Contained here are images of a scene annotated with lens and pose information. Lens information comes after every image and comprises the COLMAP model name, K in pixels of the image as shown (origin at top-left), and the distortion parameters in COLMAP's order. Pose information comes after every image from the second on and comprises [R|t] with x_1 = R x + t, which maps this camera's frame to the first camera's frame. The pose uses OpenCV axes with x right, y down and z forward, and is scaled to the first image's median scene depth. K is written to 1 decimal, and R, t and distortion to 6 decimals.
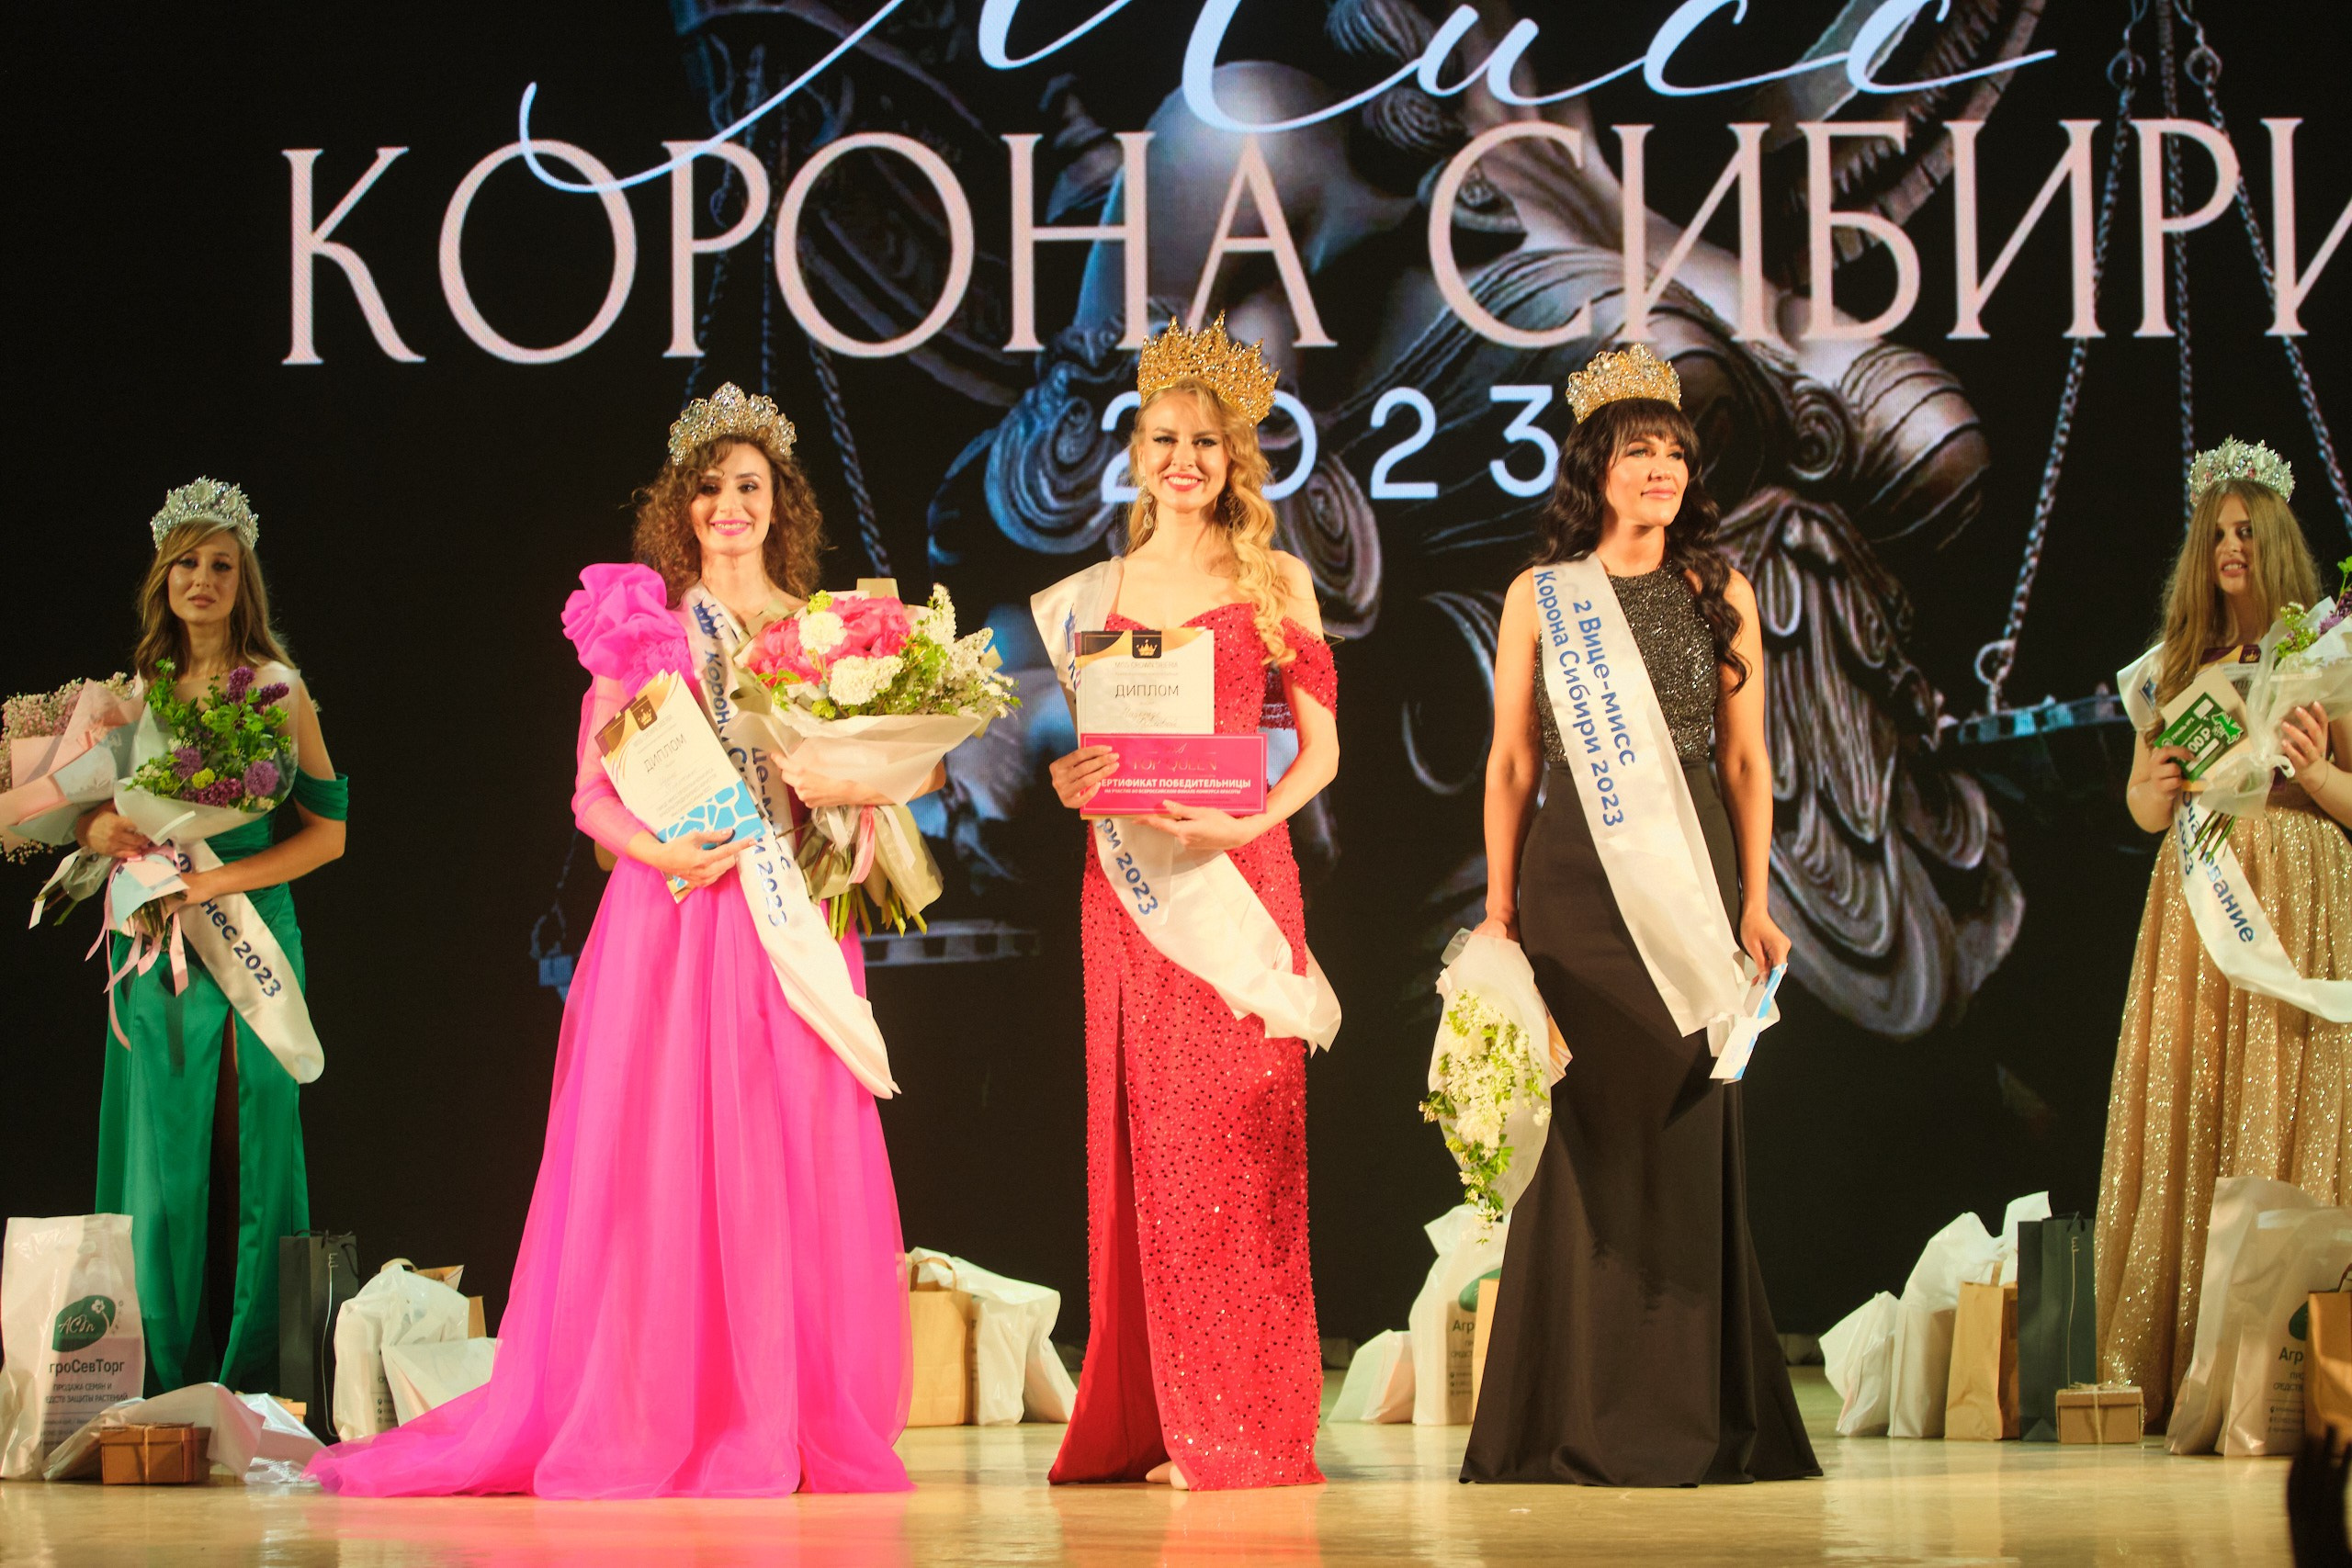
lens RADIAL K [[7326.4, 0, 1176.0], [0, 7326.4, 784.0], [0, 0, 1]] dist [-0.311869, 0.300868]
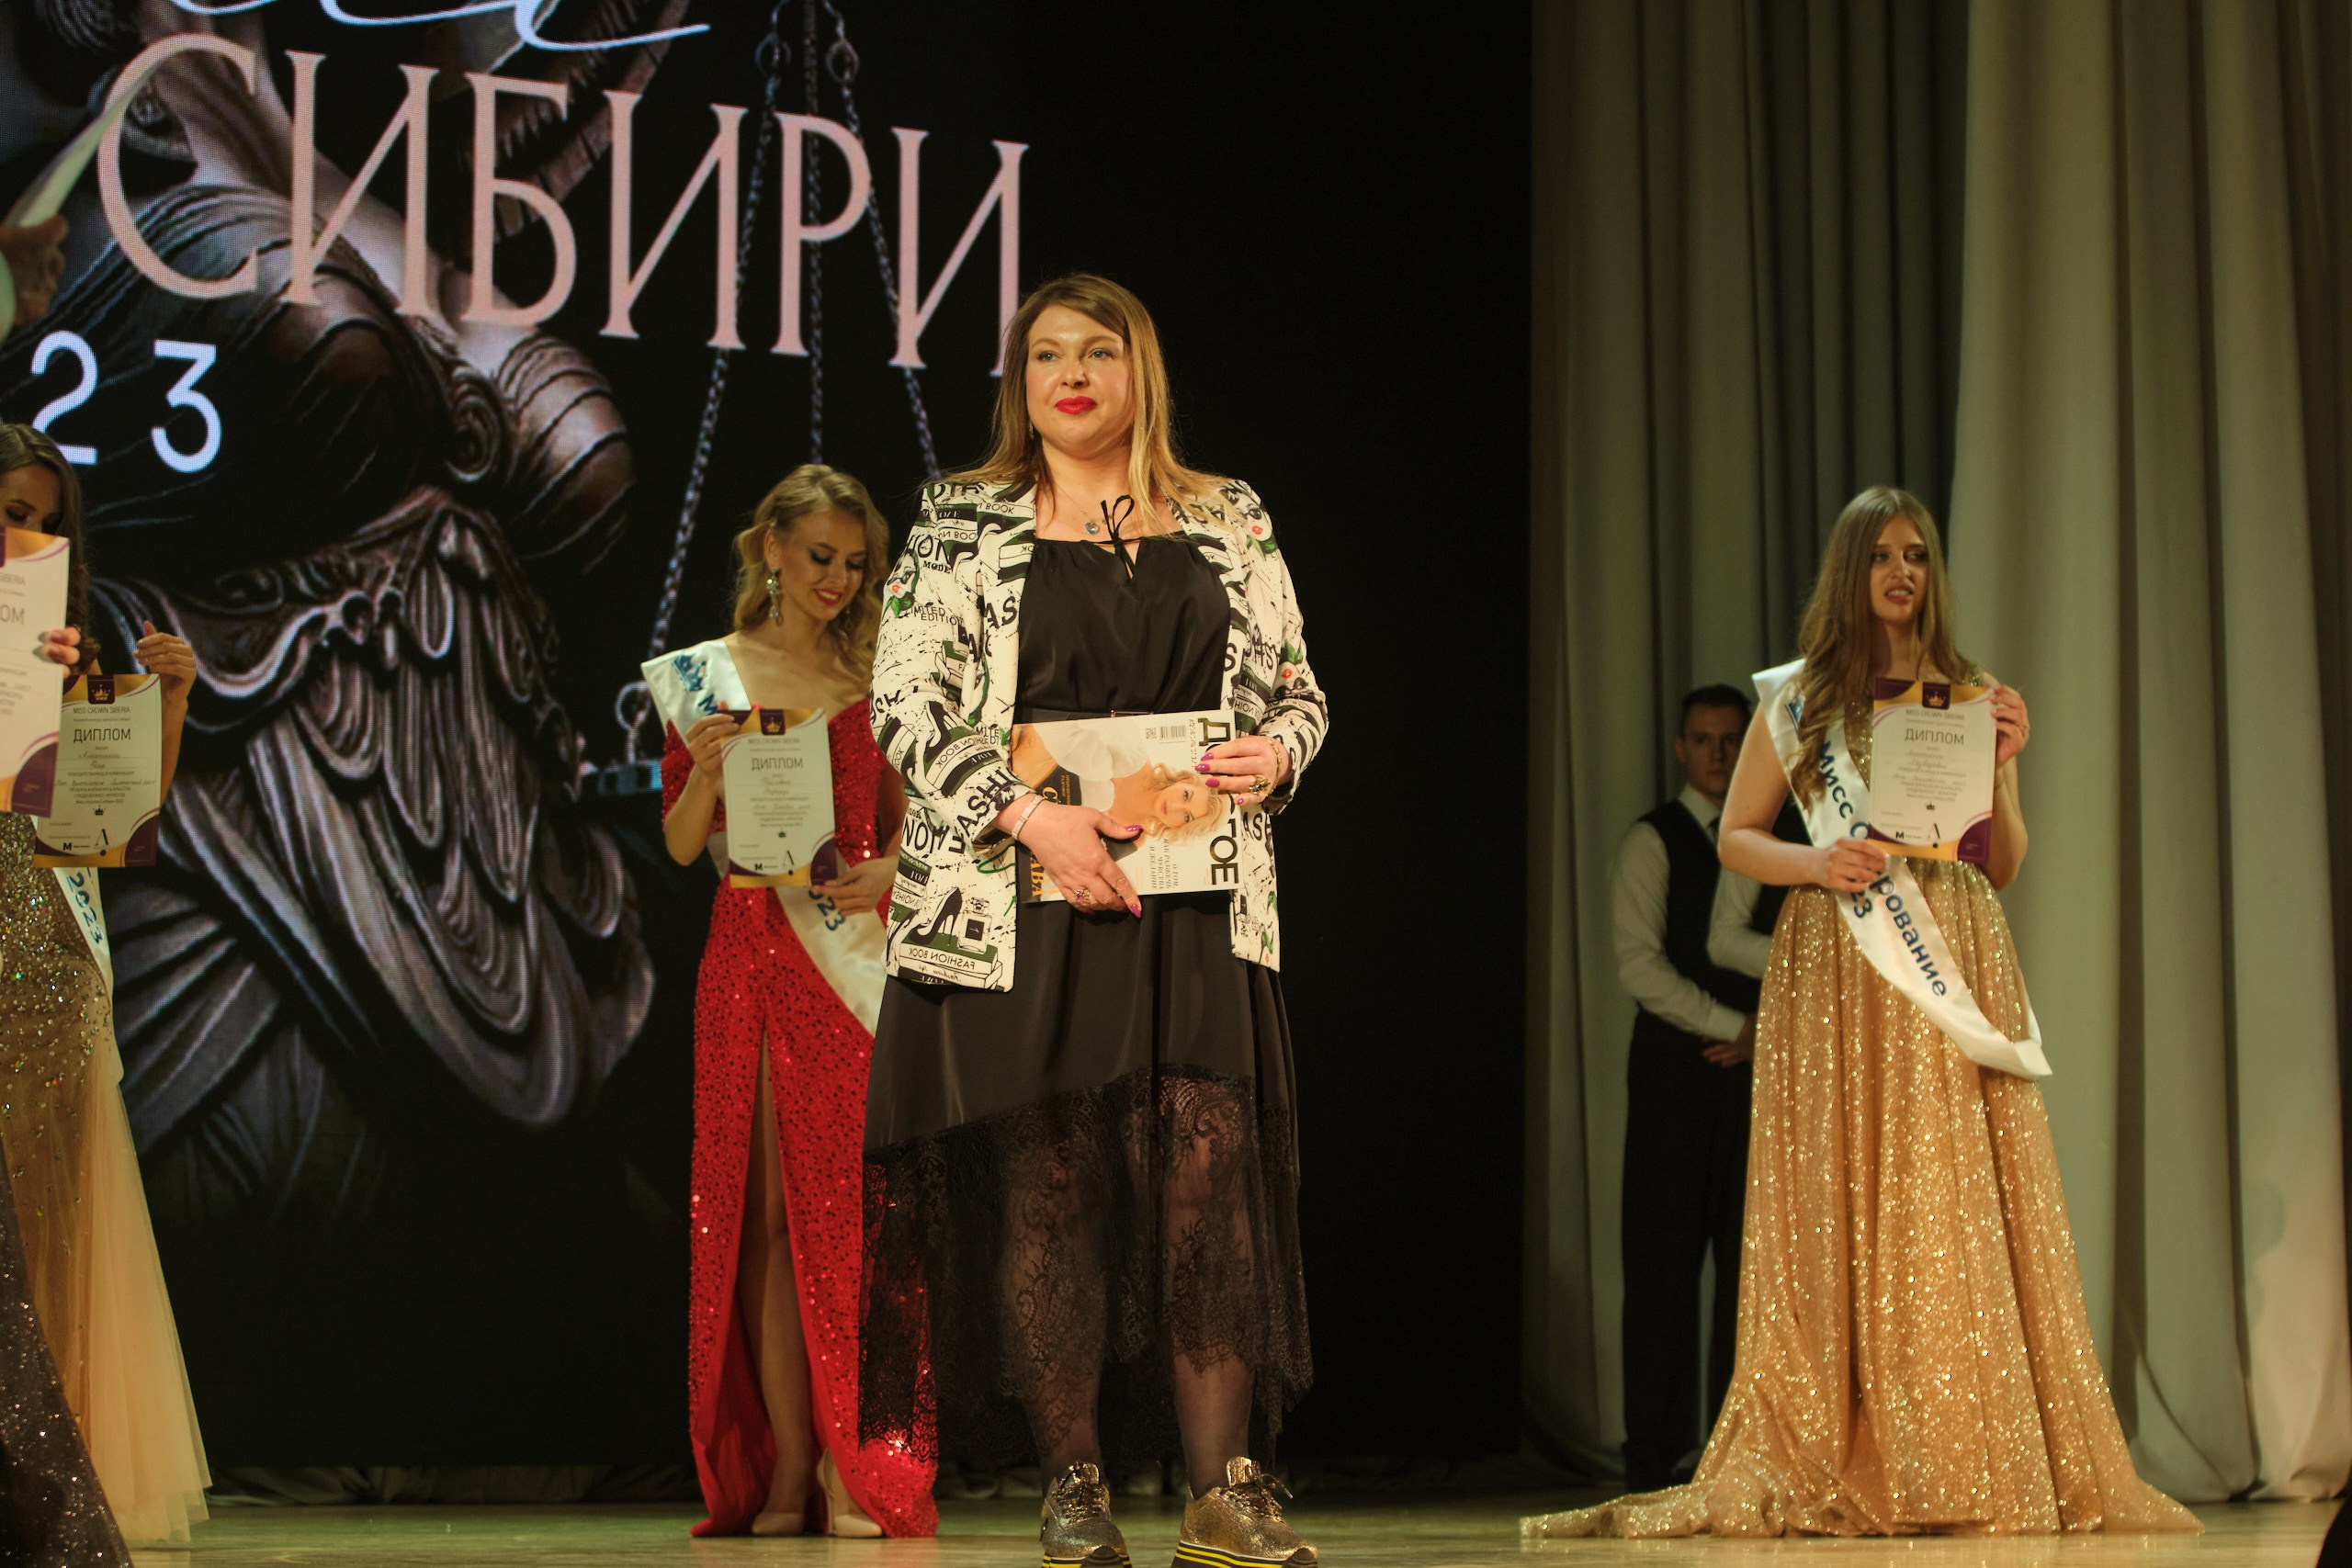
lens RADIAL K [[7326.4, 0, 1176.0], [0, 7326.4, 784.0], [0, 0, 1]] dist [-0.311869, 0.300868]
pose [[0.746415, 0.061413, 0.662641, -0.421894], [-0.033734, 0.997944, -0.054490, 0.038580], [-0.664625, 0.018319, 0.746952, 0.295910]]
